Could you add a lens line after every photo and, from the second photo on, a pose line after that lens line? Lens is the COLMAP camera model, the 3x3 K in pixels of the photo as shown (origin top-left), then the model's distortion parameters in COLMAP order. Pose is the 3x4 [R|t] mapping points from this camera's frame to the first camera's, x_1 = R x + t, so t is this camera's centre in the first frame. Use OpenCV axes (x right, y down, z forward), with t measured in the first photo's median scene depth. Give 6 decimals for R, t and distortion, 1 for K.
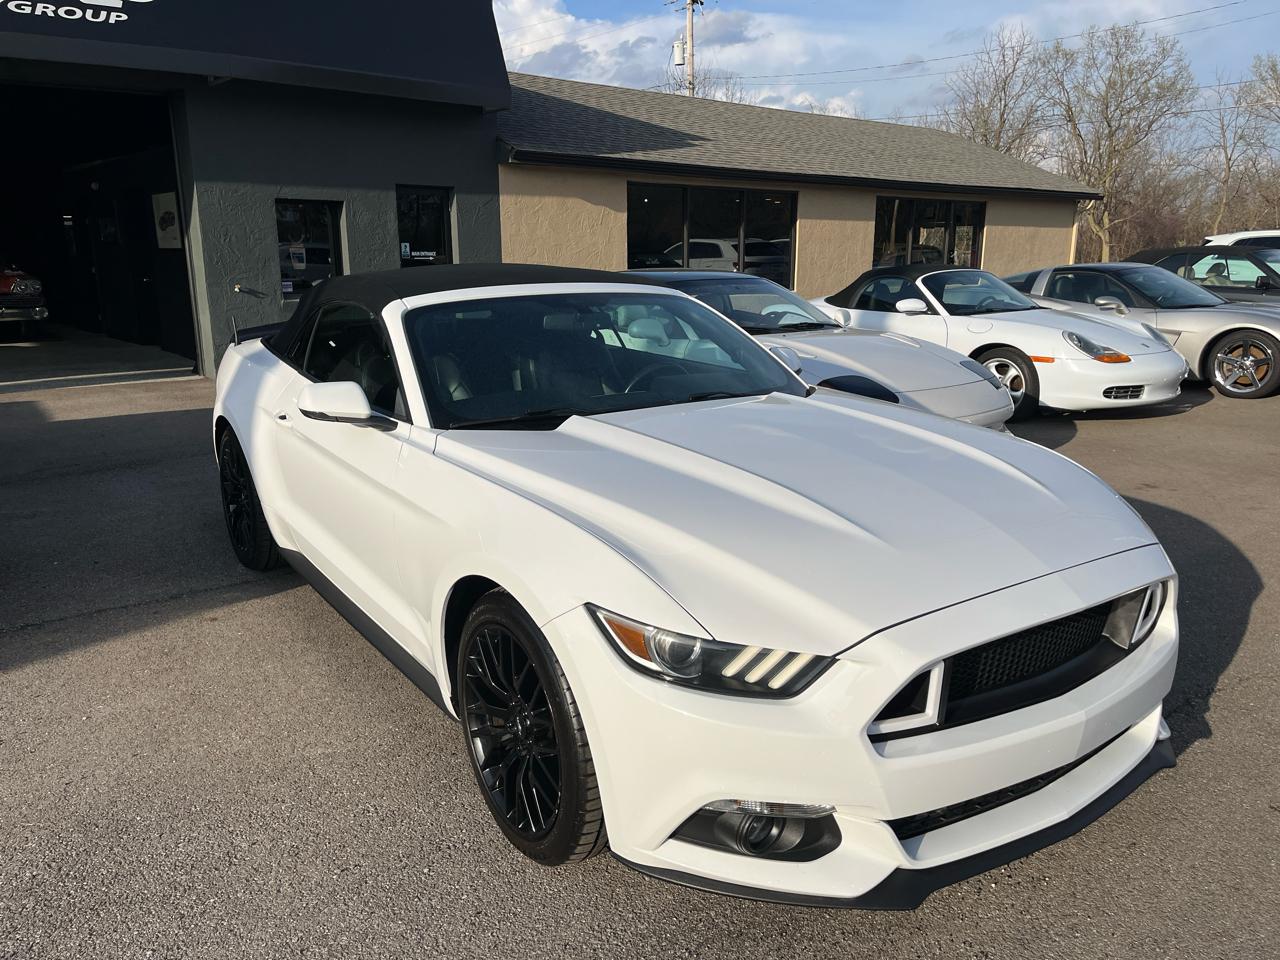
lens RADIAL K [[978.6, 0, 640.0], [0, 978.6, 480.0], [0, 0, 1]] dist [0.061836, -0.081794]
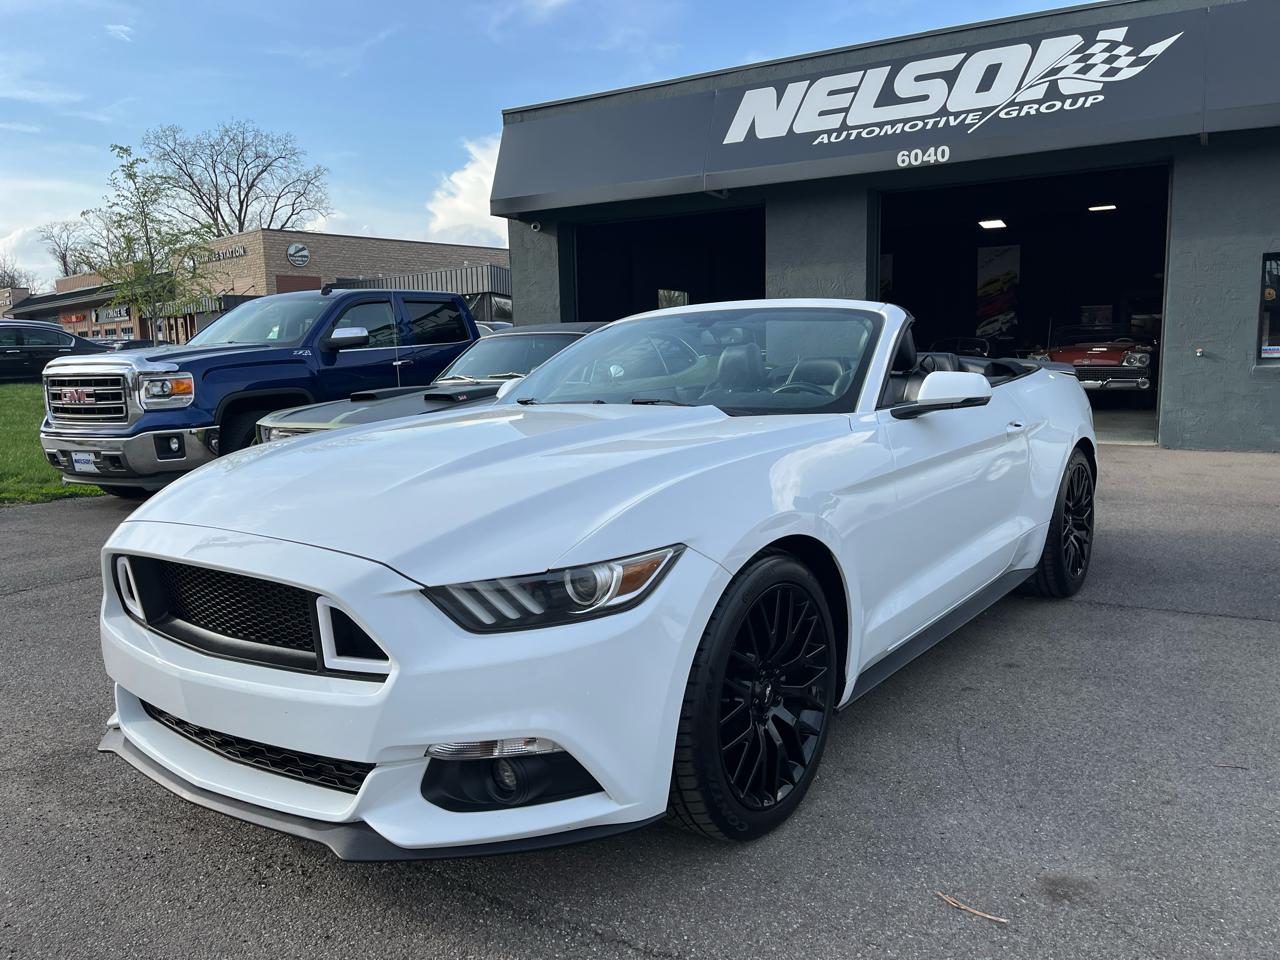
lens RADIAL K [[966.4, 0, 649.8], [0, 966.4, 485.5], [0, 0, 1]] dist [0.073842, -0.085703]
pose [[0.337091, 0.120127, -0.933777, 0.348666], [-0.198060, 0.978679, 0.054404, -0.020906], [0.920403, 0.166604, 0.353696, 0.246461]]
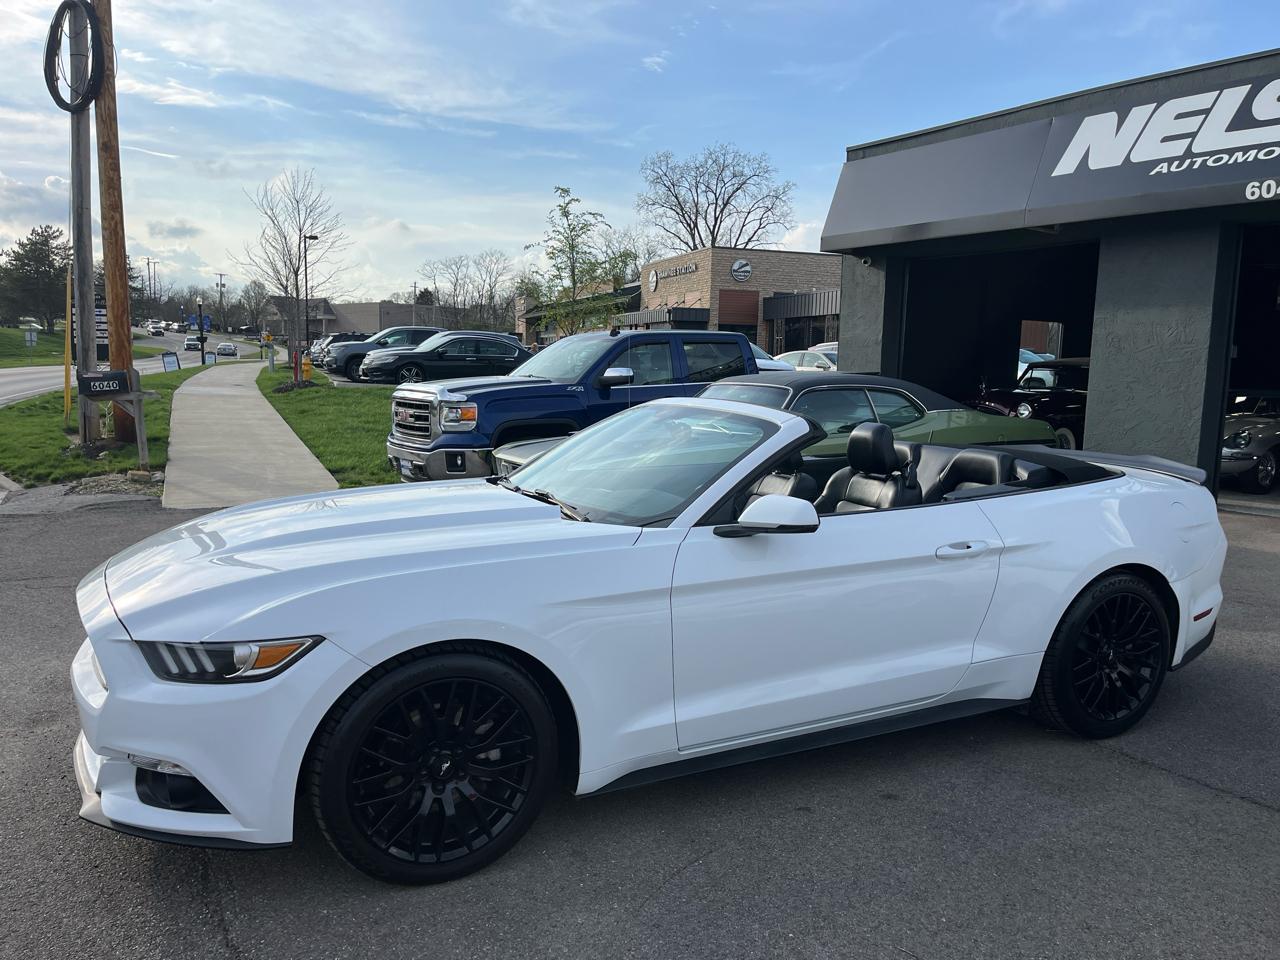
lens RADIAL K [[966.5, 0, 649.7], [0, 966.5, 481.4], [0, 0, 1]] dist [0.115648, -0.160067]
pose [[-0.110566, 0.119894, -0.986611, 0.409298], [-0.252463, 0.956747, 0.144558, -0.103937], [0.961269, 0.265066, -0.075515, 0.432124]]
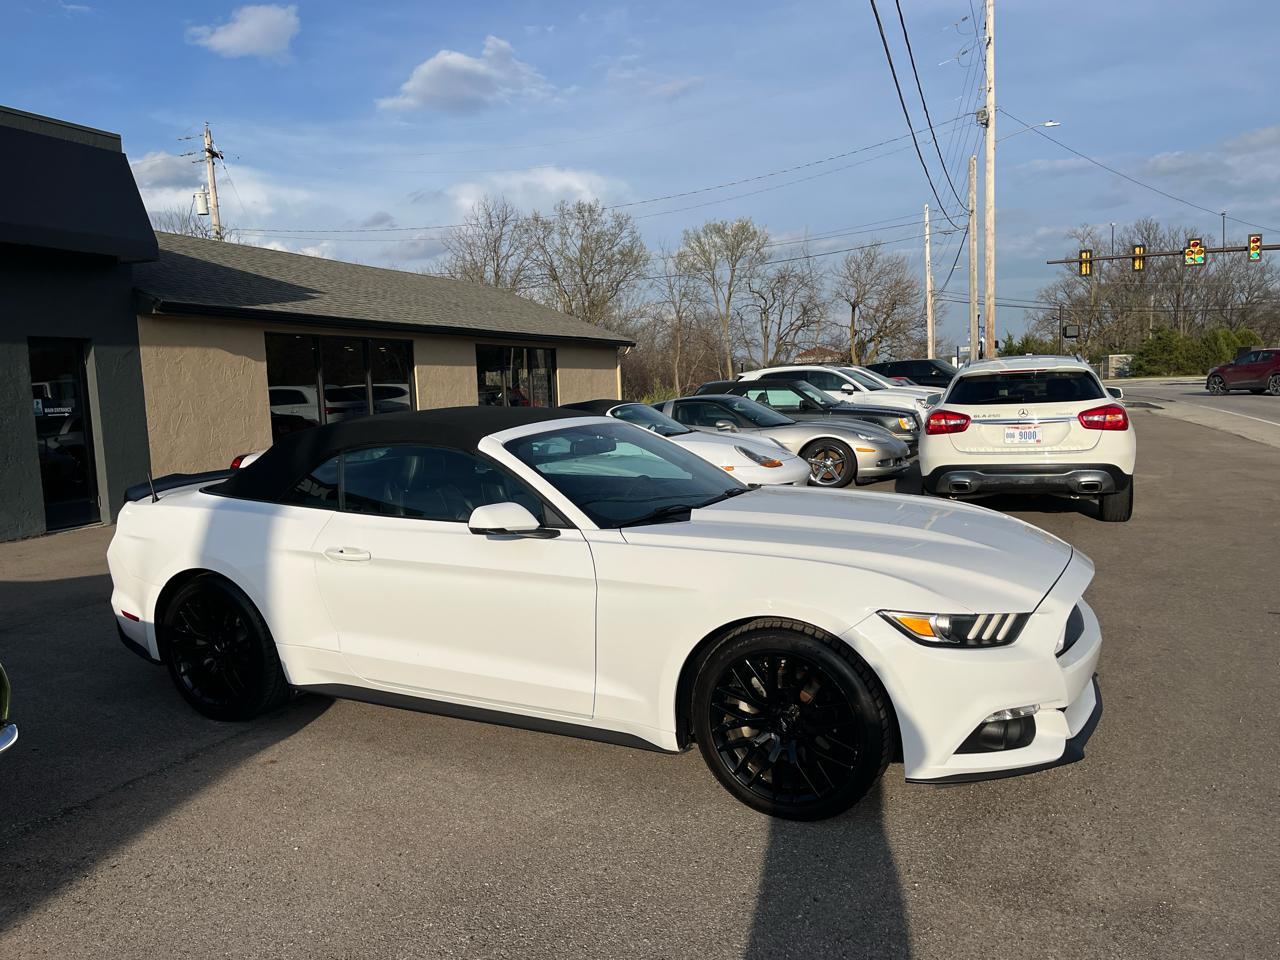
lens RADIAL K [[978.6, 0, 640.0], [0, 978.6, 480.0], [0, 0, 1]] dist [0.061836, -0.081794]
pose [[0.876712, -0.076679, 0.474864, -0.247960], [0.142821, 0.984189, -0.104760, 0.007607], [-0.459323, 0.159665, 0.873802, -0.044120]]
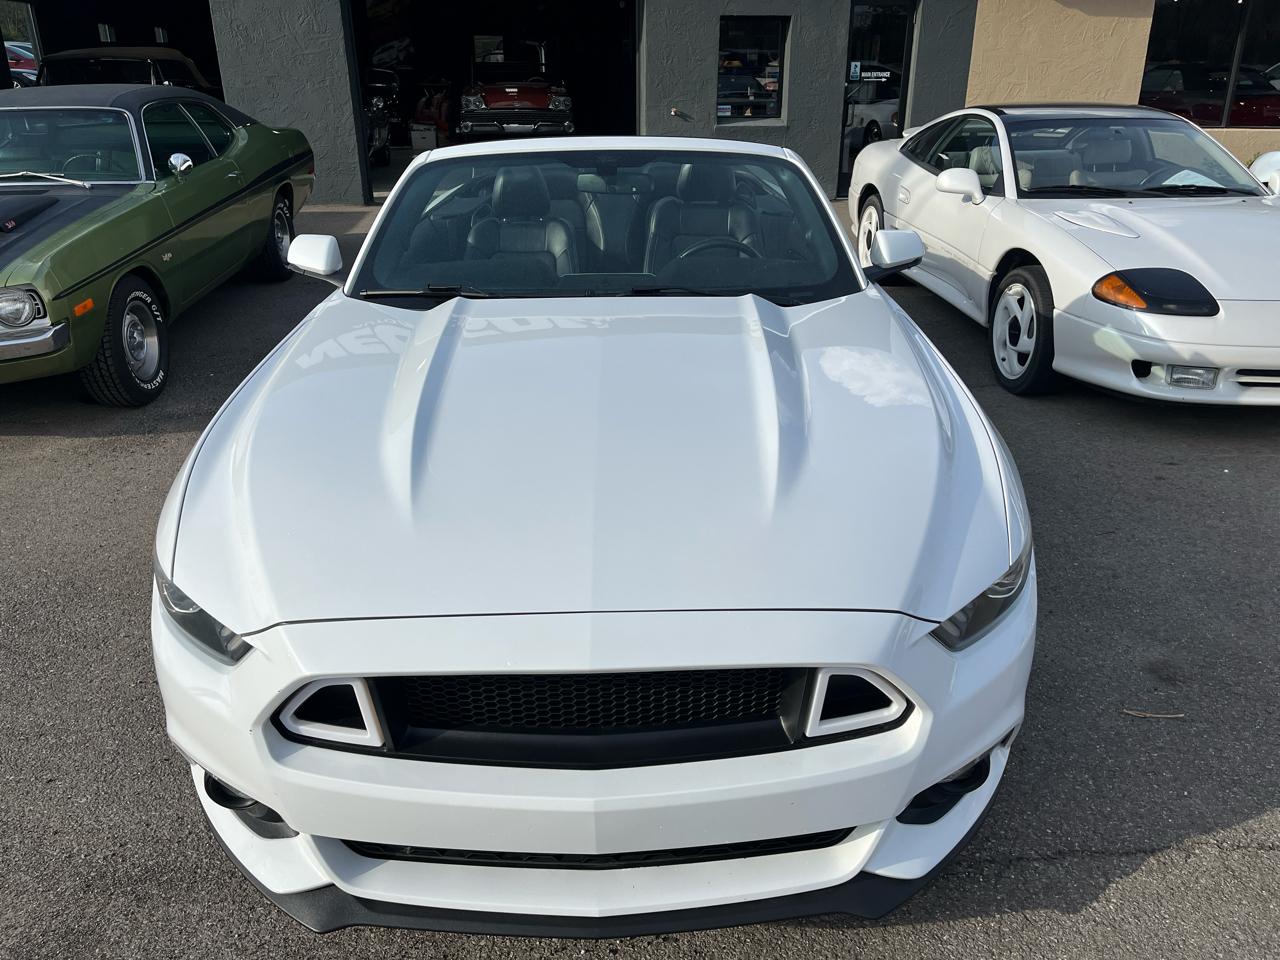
lens RADIAL K [[966.5, 0, 649.7], [0, 966.5, 481.4], [0, 0, 1]] dist [0.115648, -0.160067]
pose [[0.839712, 0.216260, -0.498112, 0.186632], [-0.125668, 0.969768, 0.209183, -0.036714], [0.528291, -0.113057, 0.841503, 0.100942]]
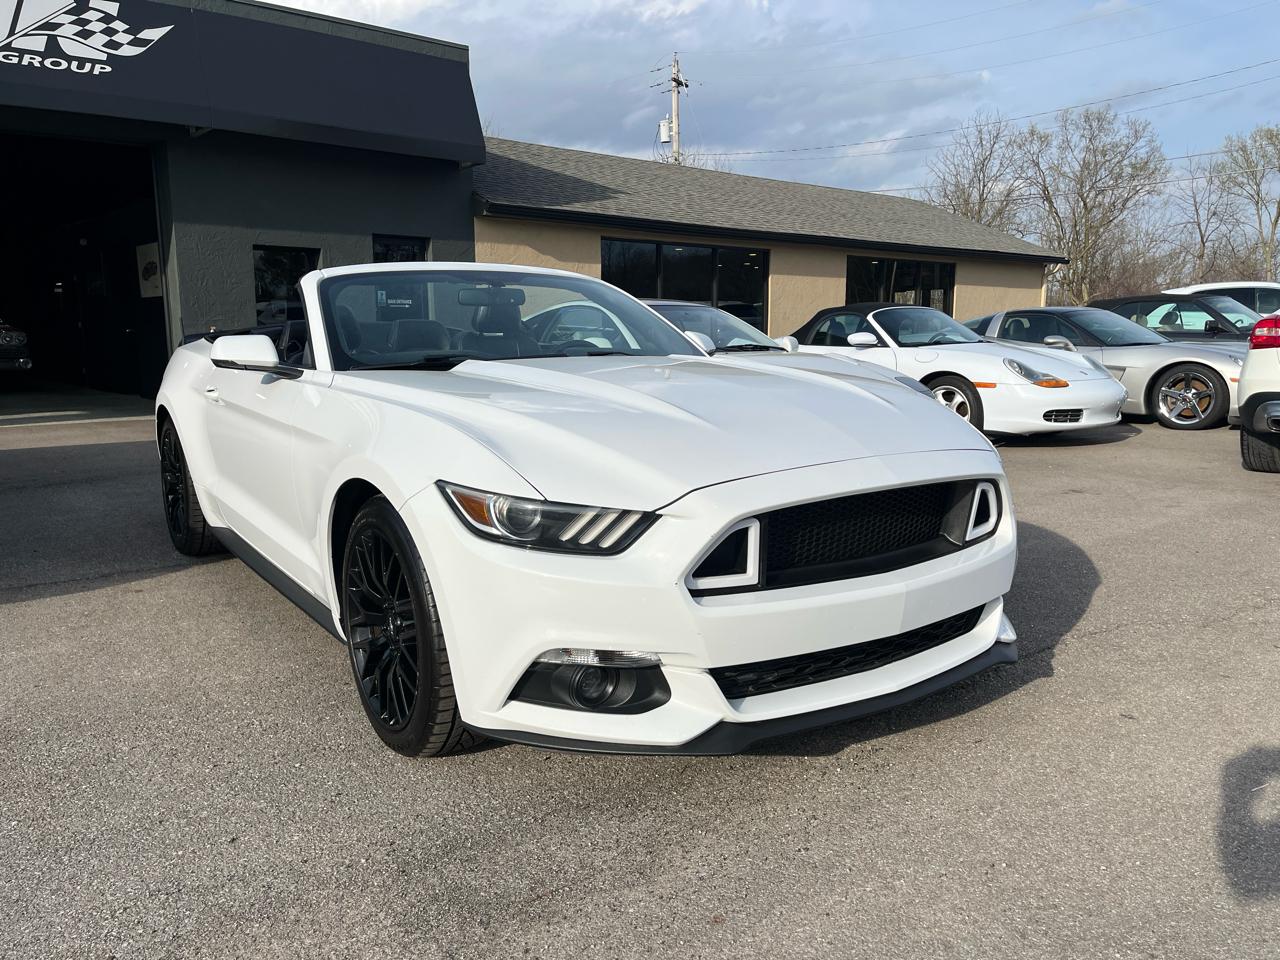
lens RADIAL K [[977.3, 0, 651.9], [0, 977.3, 480.2], [0, 0, 1]] dist [0.068690, -0.097021]
pose [[0.999903, -0.002797, 0.013656, 0.037695], [0.003835, 0.997061, -0.076522, 0.047363], [-0.013402, 0.076566, 0.996974, -0.015937]]
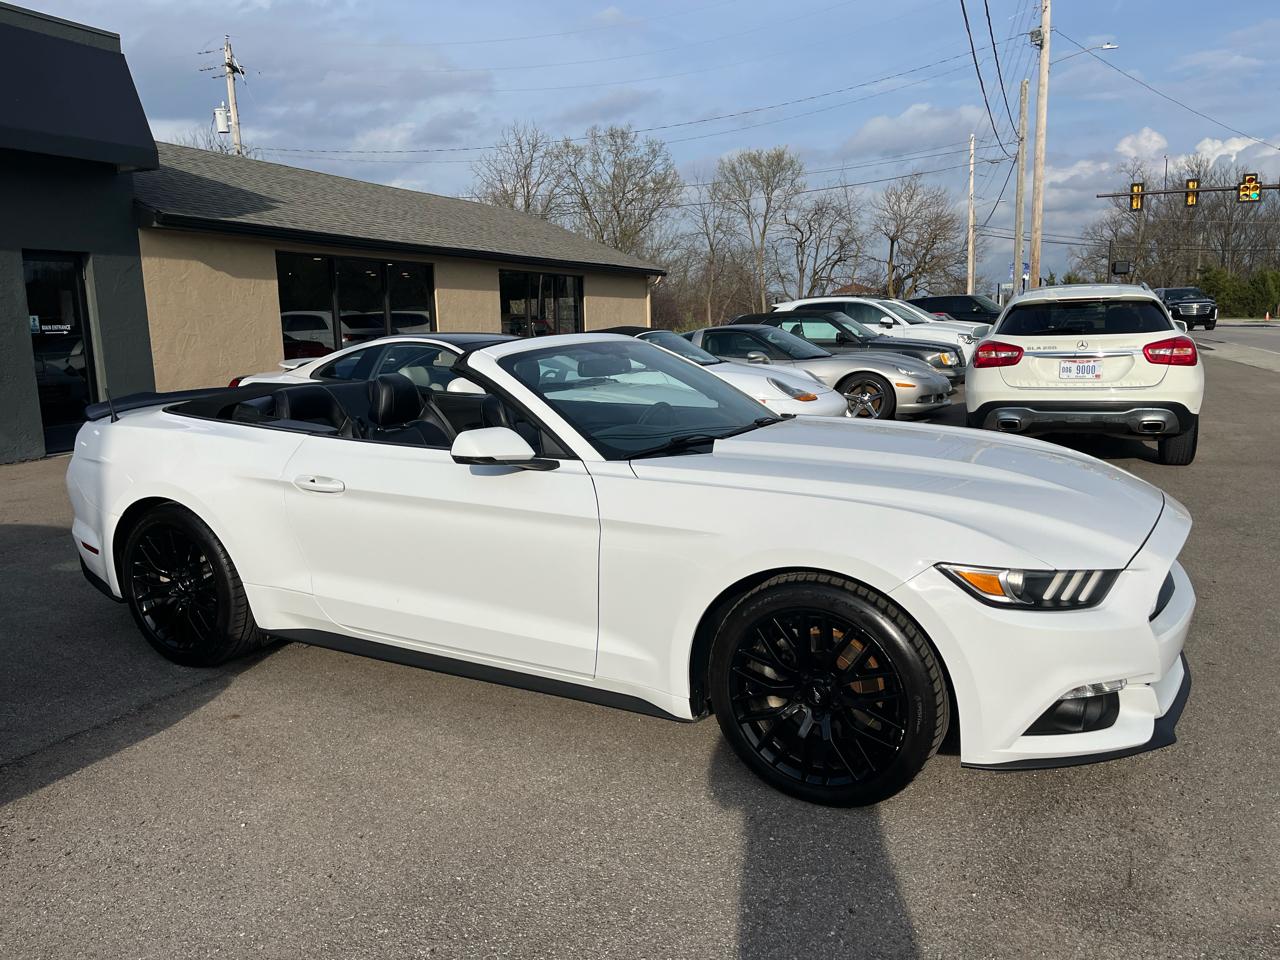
lens RADIAL K [[977.3, 0, 651.9], [0, 977.3, 480.2], [0, 0, 1]] dist [0.068690, -0.097021]
pose [[0.886623, -0.090765, 0.453499, -0.213903], [0.123382, 0.991436, -0.042789, 0.006352], [-0.445731, 0.093891, 0.890229, 0.007913]]
